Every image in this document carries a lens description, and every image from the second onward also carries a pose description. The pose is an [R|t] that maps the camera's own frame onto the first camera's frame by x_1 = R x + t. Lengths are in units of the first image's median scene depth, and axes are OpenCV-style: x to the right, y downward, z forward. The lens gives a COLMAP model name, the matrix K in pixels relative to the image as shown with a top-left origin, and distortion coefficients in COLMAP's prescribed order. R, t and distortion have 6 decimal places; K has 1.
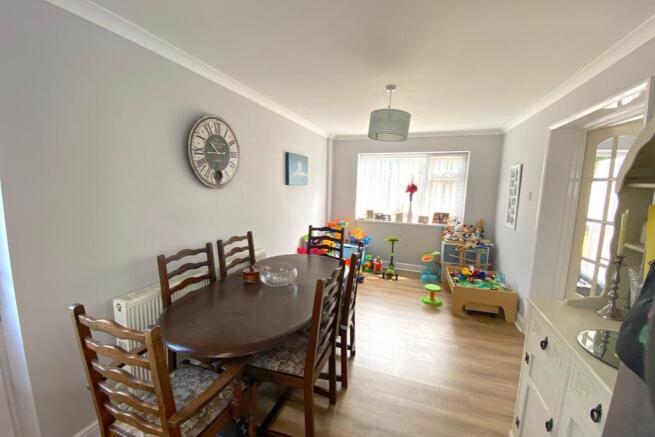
lens RADIAL K [[266.2, 0, 327.4], [0, 266.2, 219.6], [0, 0, 1]] dist [0.008953, -0.016641]
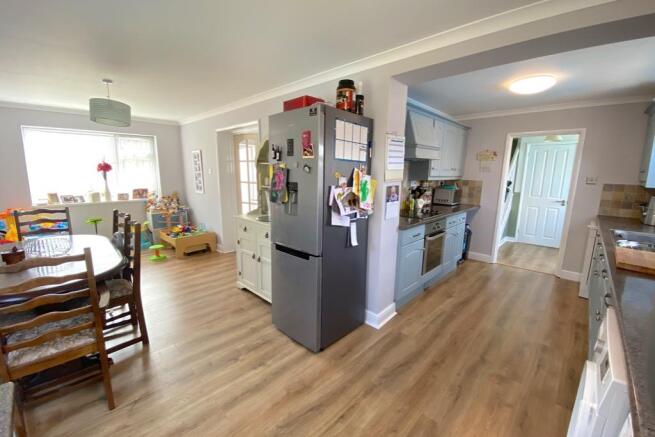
lens RADIAL K [[266.2, 0, 327.4], [0, 266.2, 219.6], [0, 0, 1]] dist [0.008953, -0.016641]
pose [[0.408699, -0.181415, 0.894457, -0.319988], [0.114867, 0.982477, 0.146782, 0.032596], [-0.905412, 0.042754, 0.422376, -0.221701]]
